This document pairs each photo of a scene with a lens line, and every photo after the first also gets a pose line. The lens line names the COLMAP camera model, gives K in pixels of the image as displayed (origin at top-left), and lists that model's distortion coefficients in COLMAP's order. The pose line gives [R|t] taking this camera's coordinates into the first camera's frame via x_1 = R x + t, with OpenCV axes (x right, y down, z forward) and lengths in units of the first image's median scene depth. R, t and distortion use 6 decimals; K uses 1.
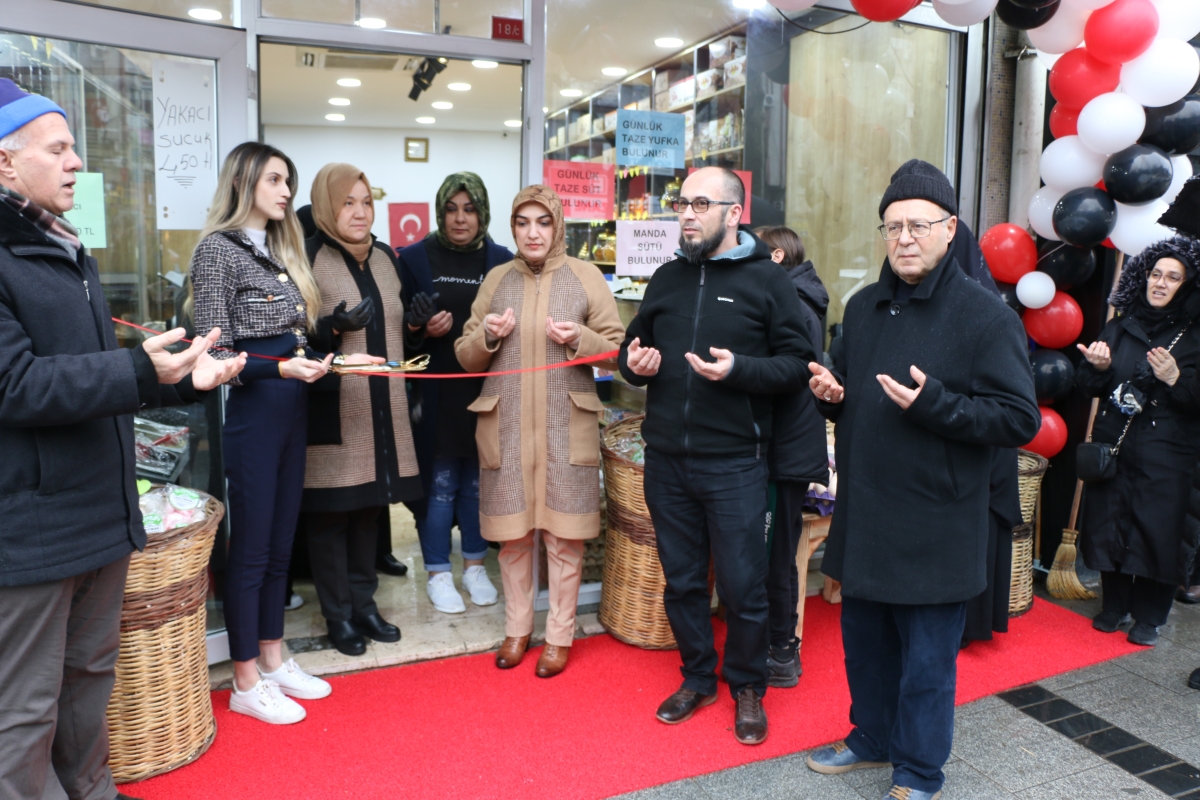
lens RADIAL K [[973.9, 0, 589.1], [0, 973.9, 401.4], [0, 0, 1]] dist [-0.186159, 0.152893]
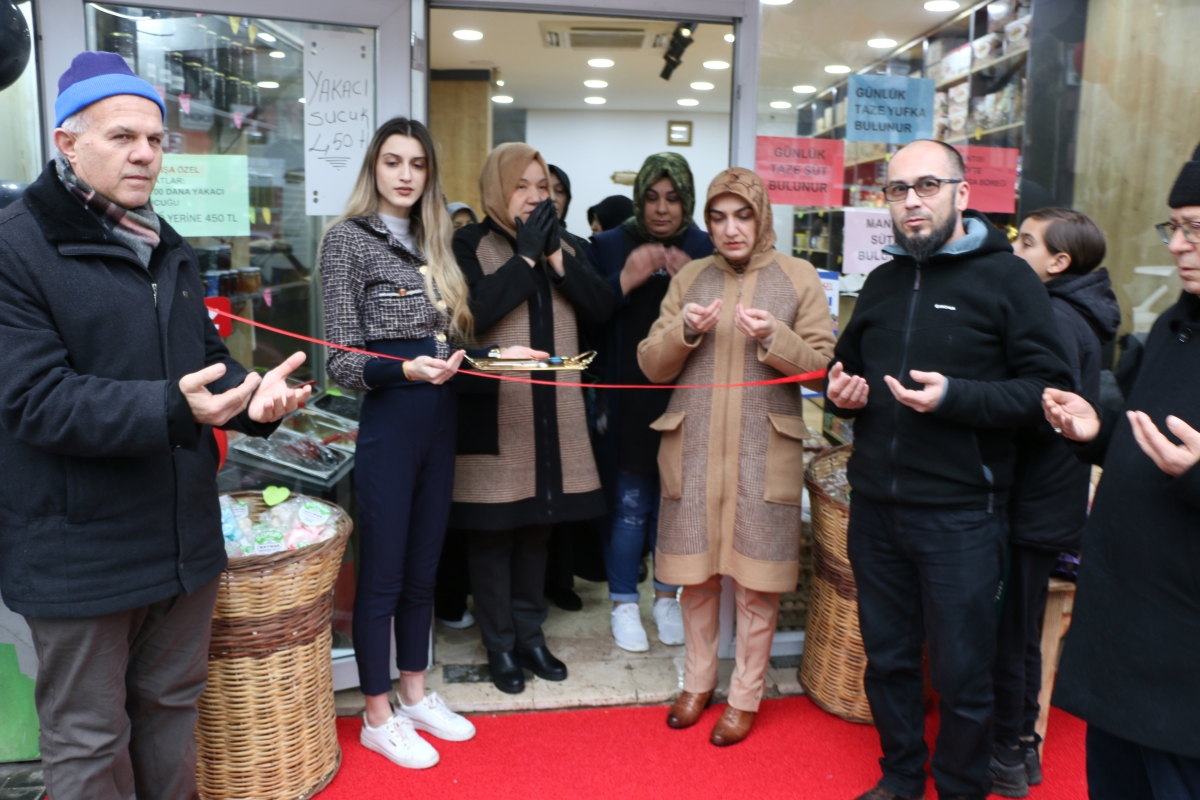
lens RADIAL K [[973.9, 0, 589.1], [0, 973.9, 401.4], [0, 0, 1]] dist [-0.186159, 0.152893]
pose [[0.958166, 0.049865, -0.281835, 0.063375], [-0.046068, 0.998736, 0.020086, -0.028348], [0.282481, -0.006262, 0.959253, 0.155869]]
